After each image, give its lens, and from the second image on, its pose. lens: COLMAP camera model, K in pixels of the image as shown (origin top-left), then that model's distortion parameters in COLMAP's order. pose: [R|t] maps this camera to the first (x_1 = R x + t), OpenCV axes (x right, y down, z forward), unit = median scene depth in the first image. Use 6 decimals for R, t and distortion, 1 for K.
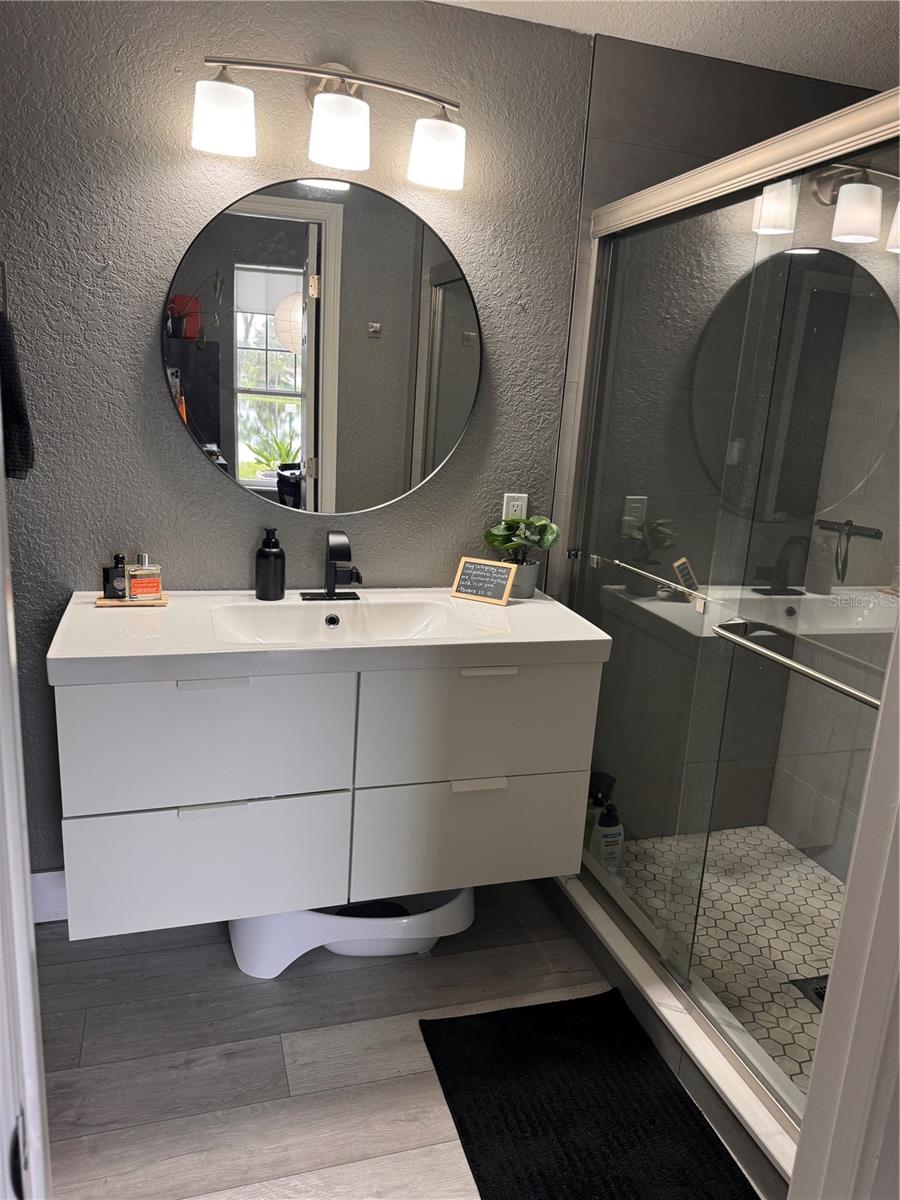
lens RADIAL K [[842.2, 0, 417.2], [0, 842.2, 599.9], [0, 0, 1]] dist [0.065430, -0.078454]
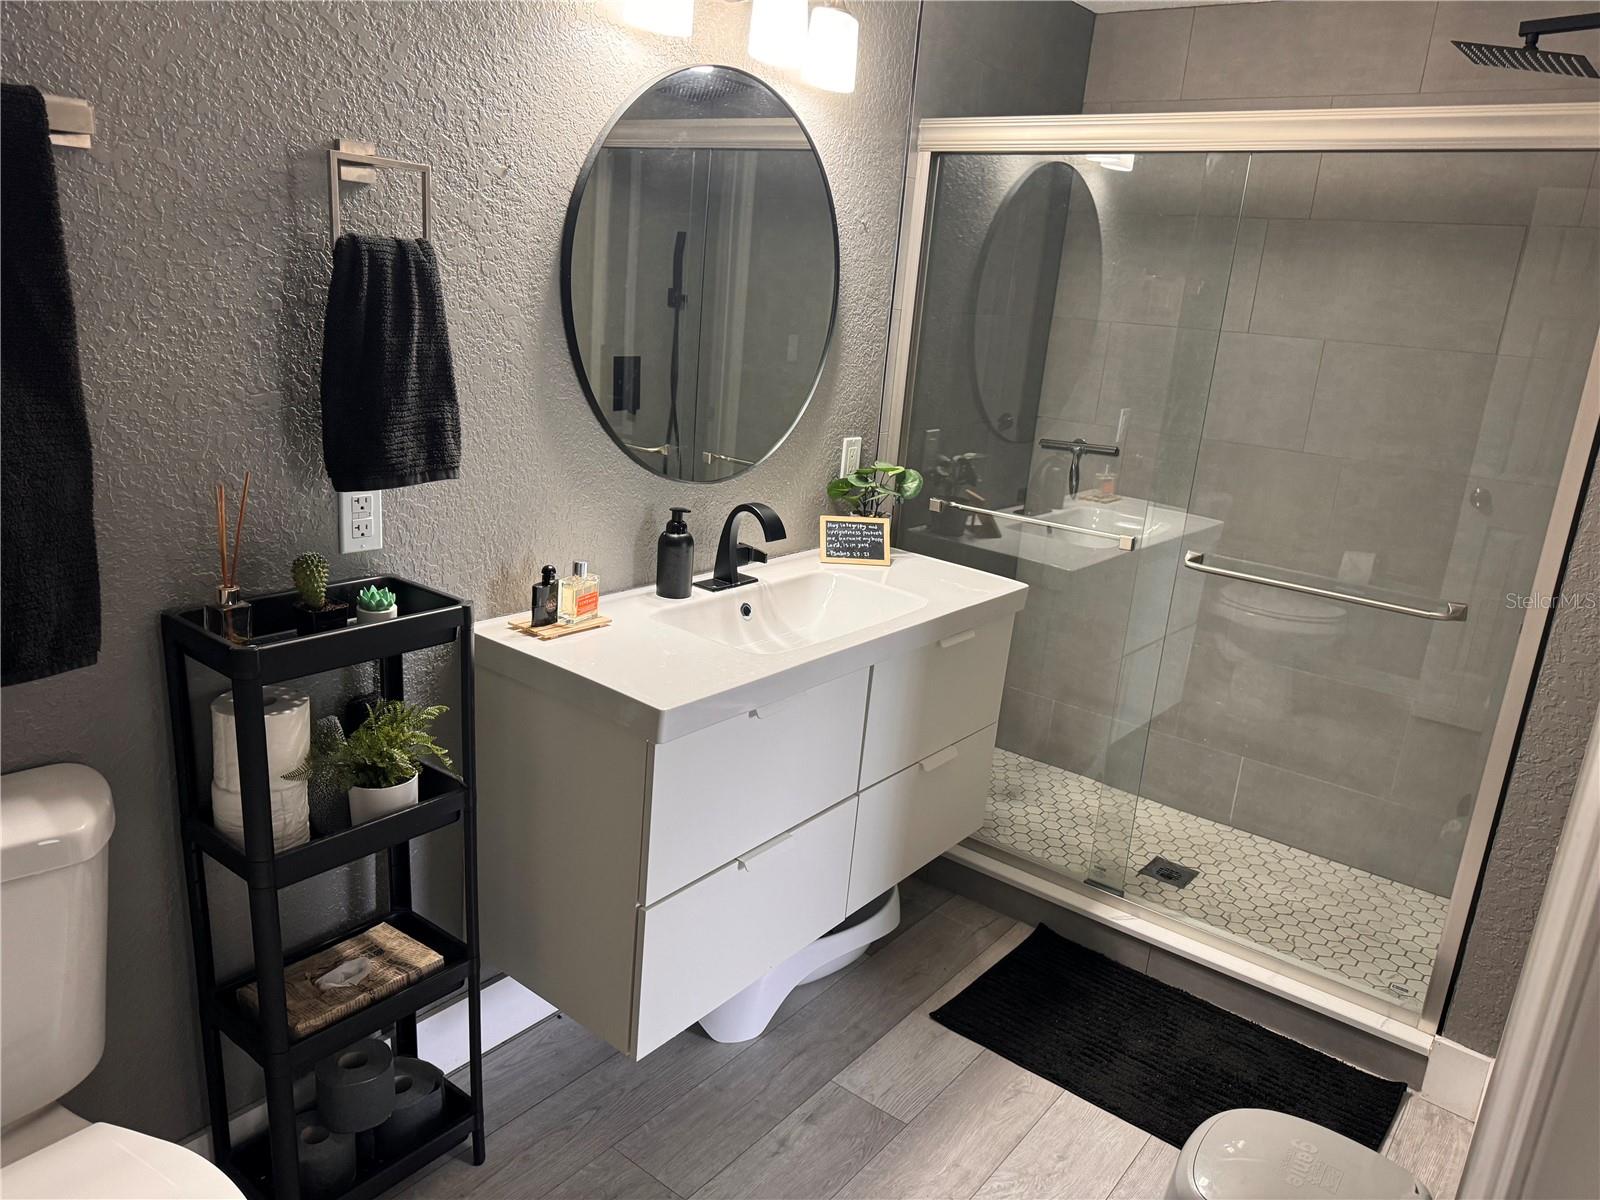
lens RADIAL K [[1122.9, 0, 797.4], [0, 1122.9, 610.8], [0, 0, 1]] dist [0.065430, -0.078454]
pose [[0.823348, -0.151934, 0.546822, -0.692859], [0.104274, 0.987595, 0.117398, -0.104454], [-0.557876, -0.039640, 0.828977, 0.056121]]
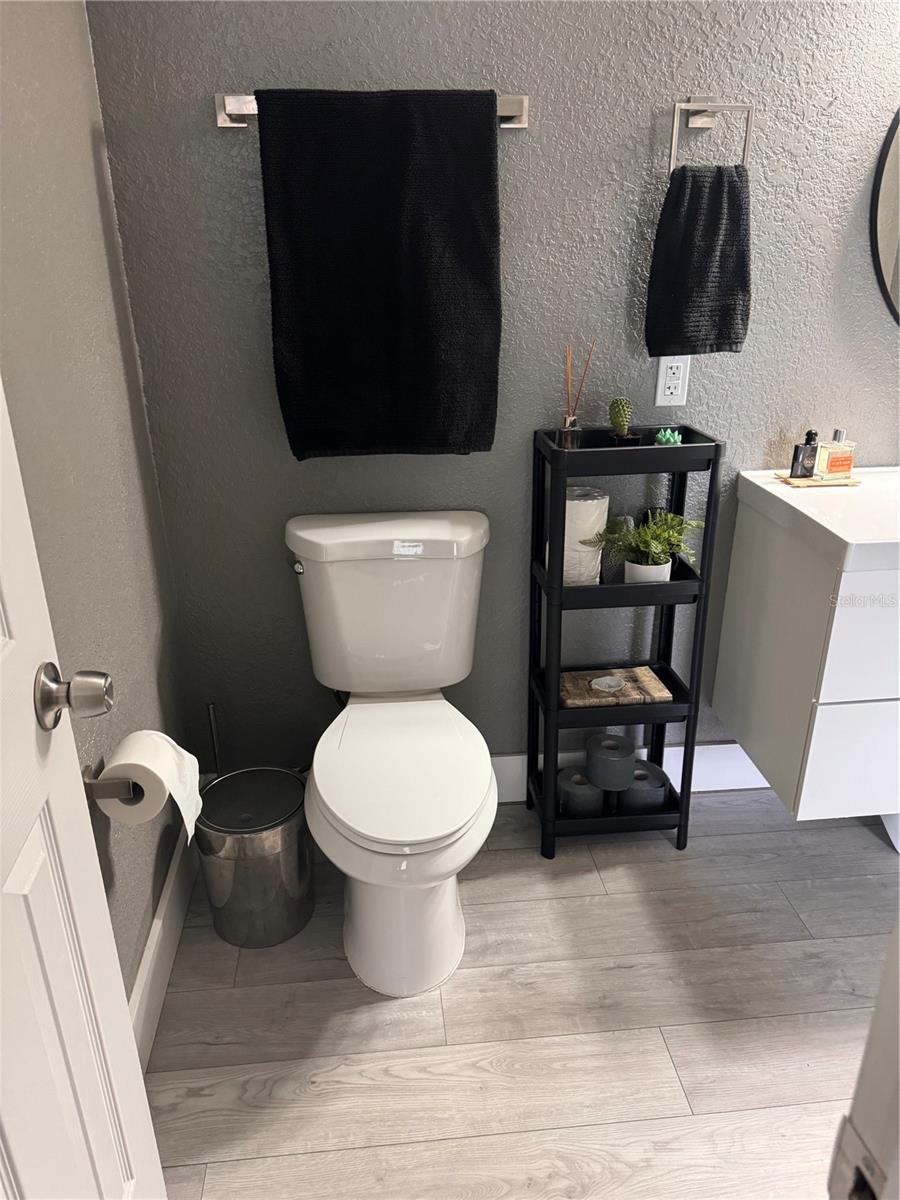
lens RADIAL K [[842.2, 0, 455.5], [0, 842.2, 598.2], [0, 0, 1]] dist [0.065430, -0.078454]
pose [[0.979599, 0.016100, -0.200314, -0.527405], [0.014219, 0.988735, 0.149001, -0.015610], [0.200457, -0.148810, 0.968335, -0.016969]]
